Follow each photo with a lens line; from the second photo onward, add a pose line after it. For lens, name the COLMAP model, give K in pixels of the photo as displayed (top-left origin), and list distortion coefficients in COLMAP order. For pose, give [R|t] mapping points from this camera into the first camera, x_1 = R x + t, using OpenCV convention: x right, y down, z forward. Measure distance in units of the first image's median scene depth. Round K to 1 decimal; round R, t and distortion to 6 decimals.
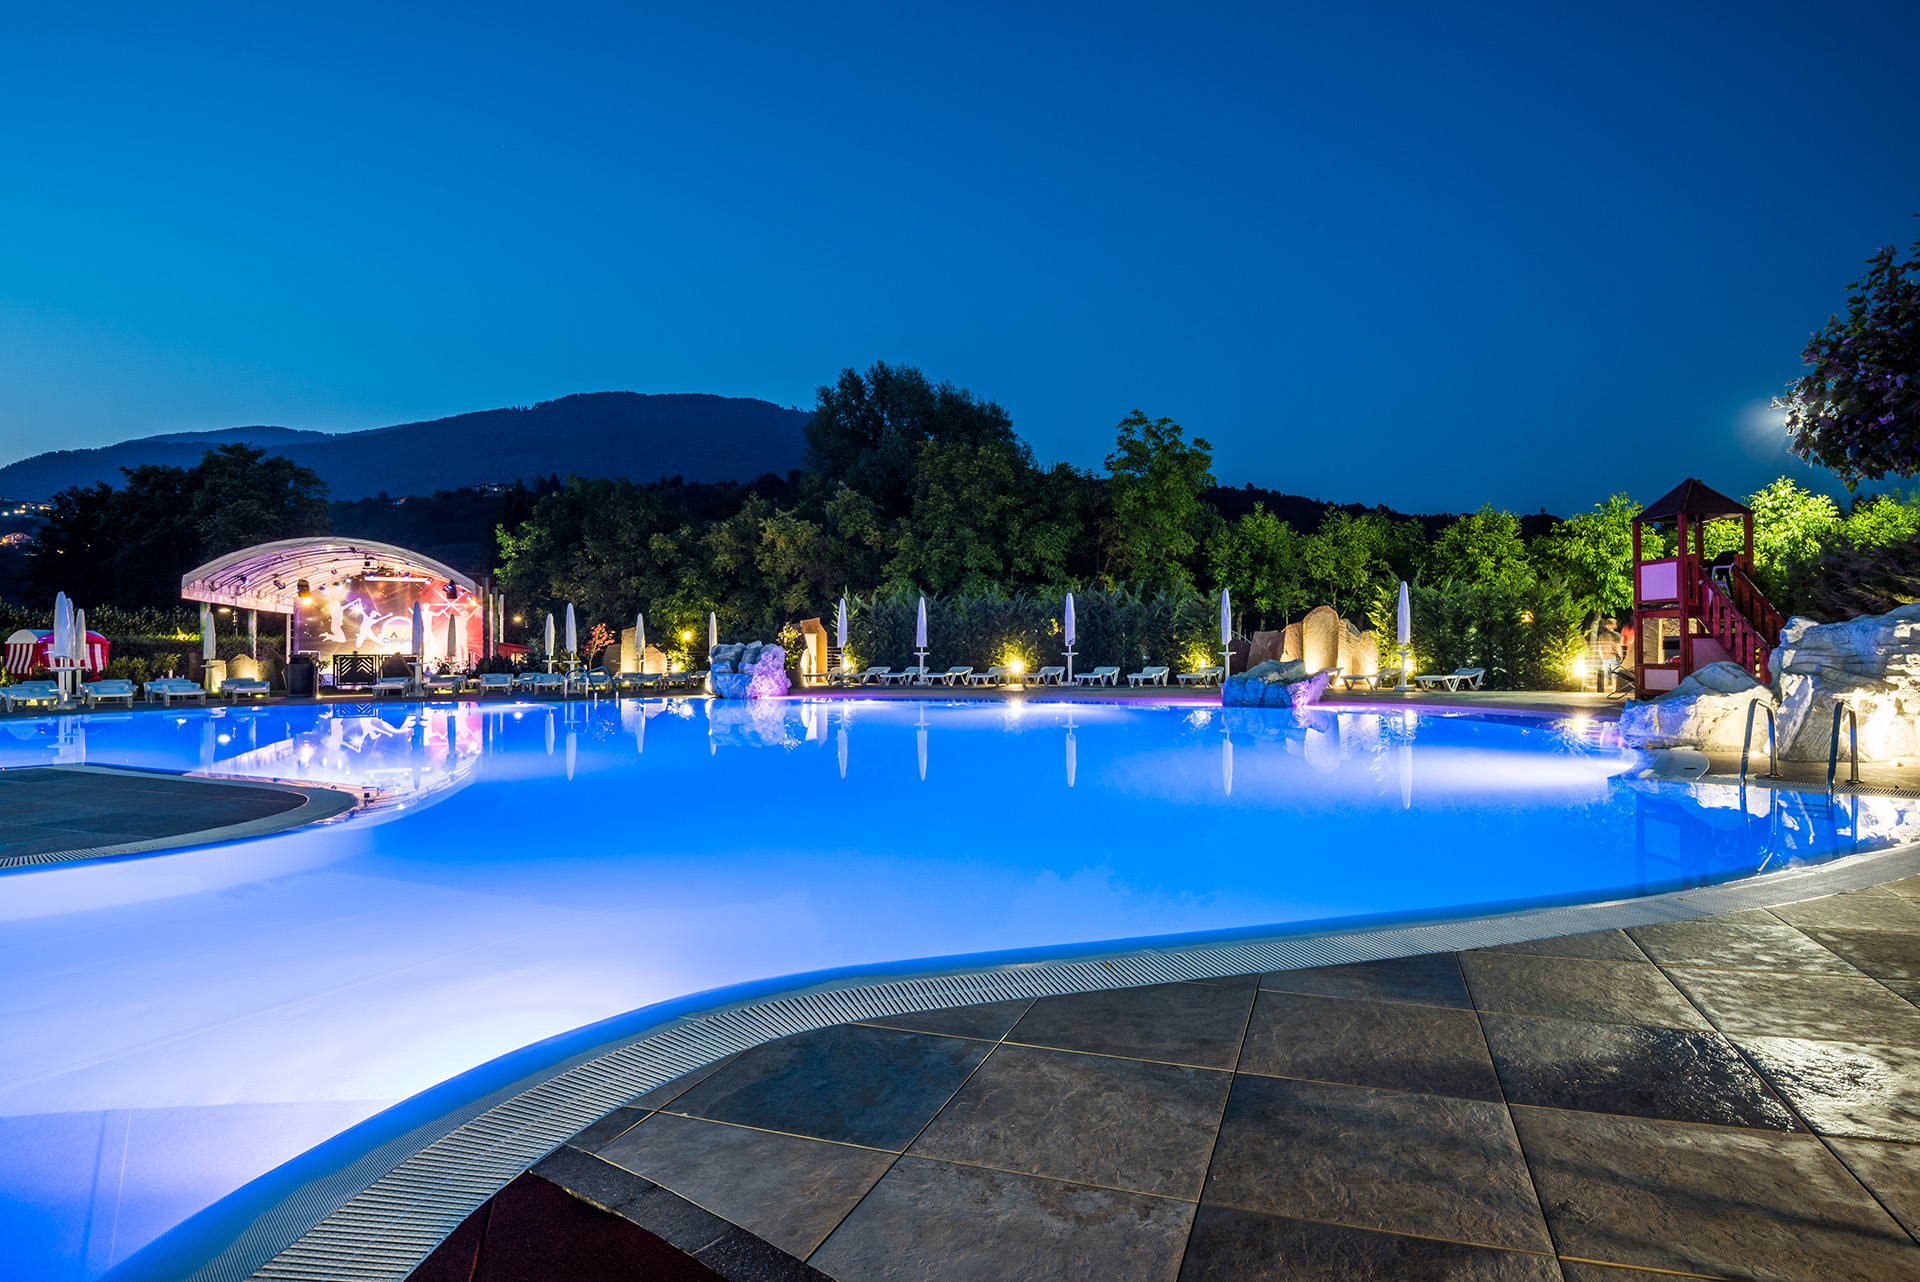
lens RADIAL K [[1215.1, 0, 960.0], [0, 1215.1, 641.0], [0, 0, 1]] dist [0.042032, -0.000534]
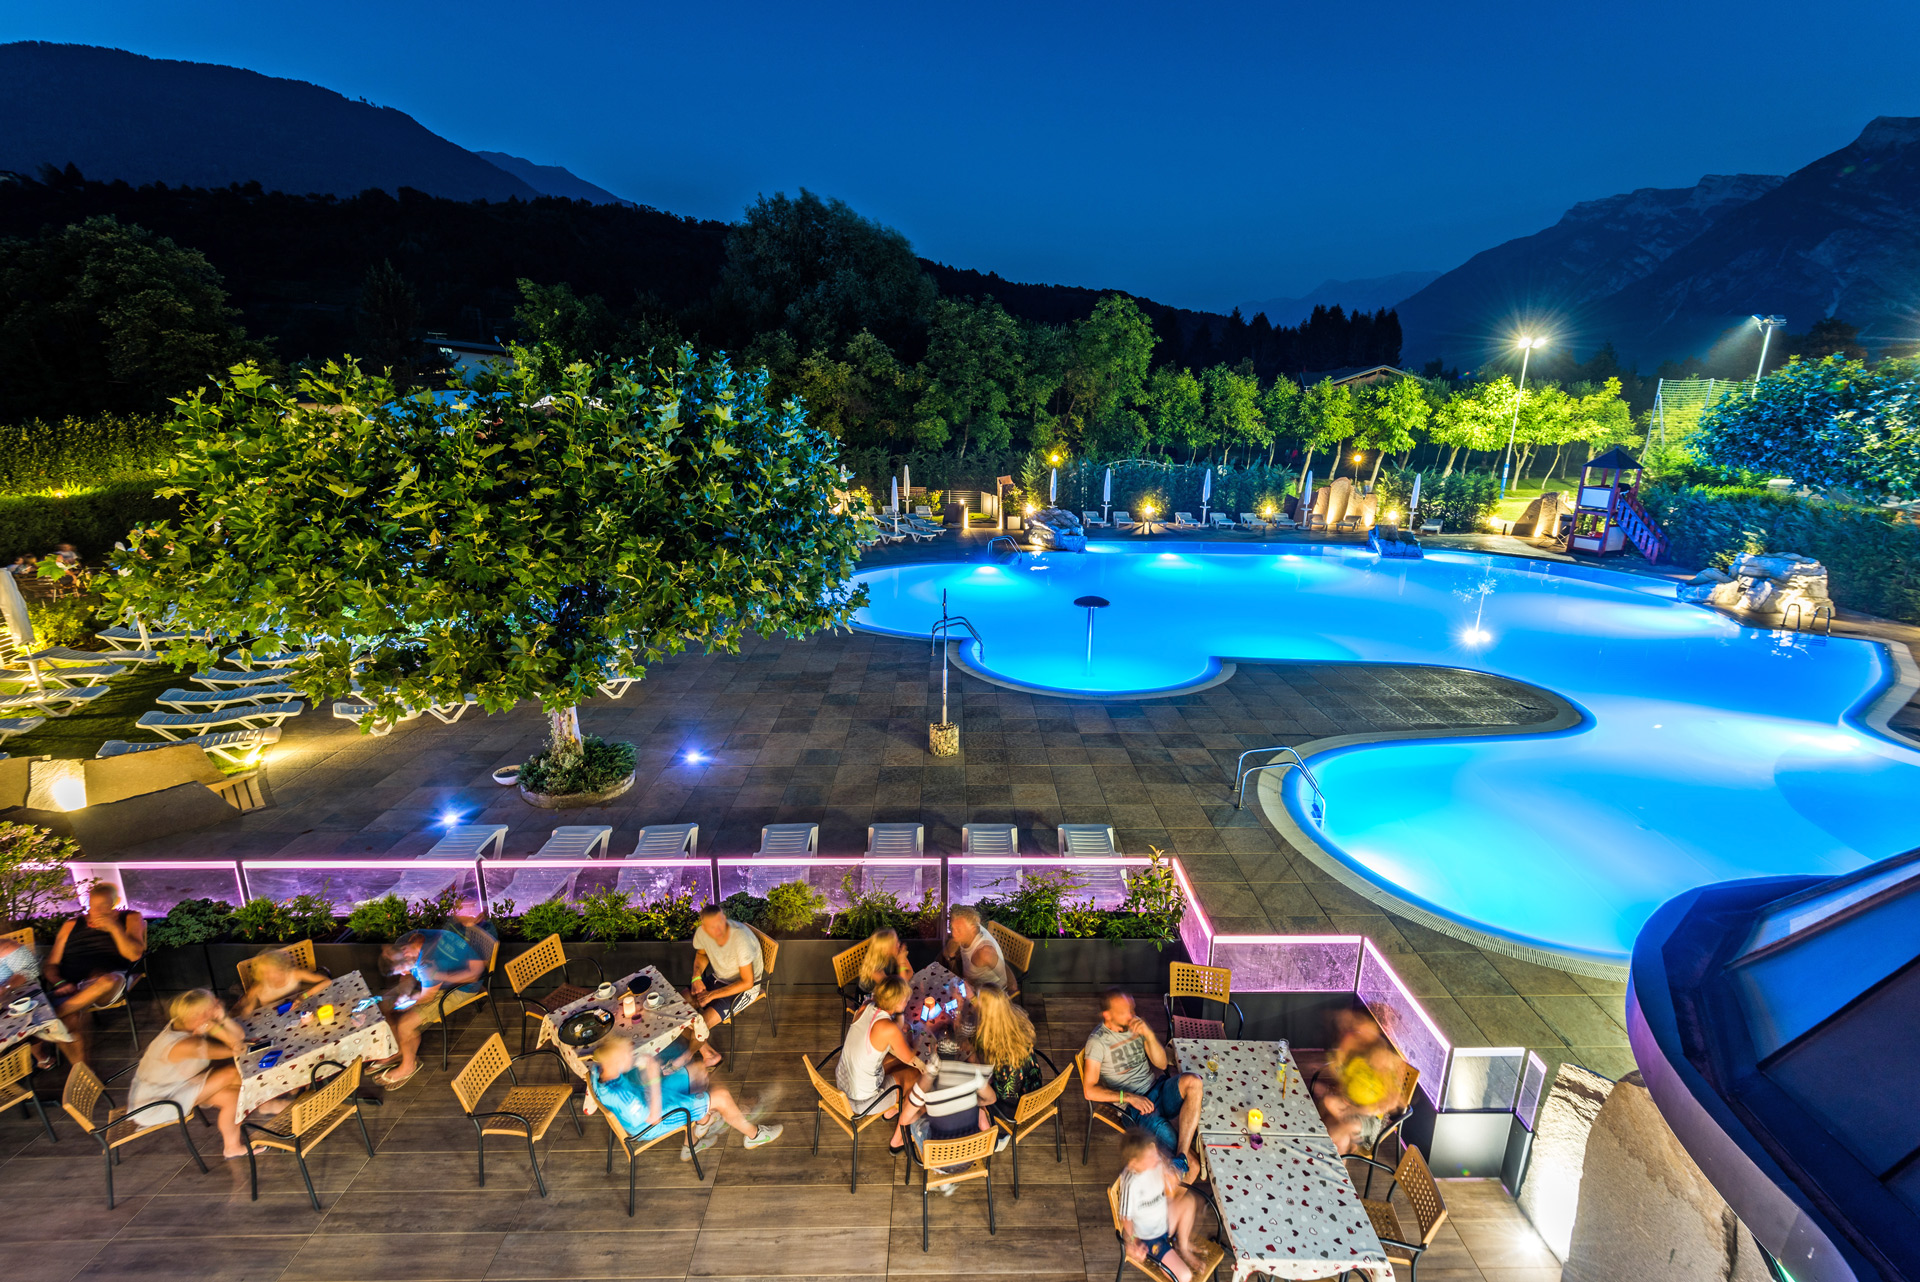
lens RADIAL K [[1215.1, 0, 960.0], [0, 1215.1, 641.0], [0, 0, 1]] dist [0.042032, -0.000534]
pose [[0.928963, -0.049319, 0.366874, -0.502178], [-0.031737, 0.976825, 0.211676, -0.091986], [-0.368811, -0.208282, 0.905868, -0.219443]]
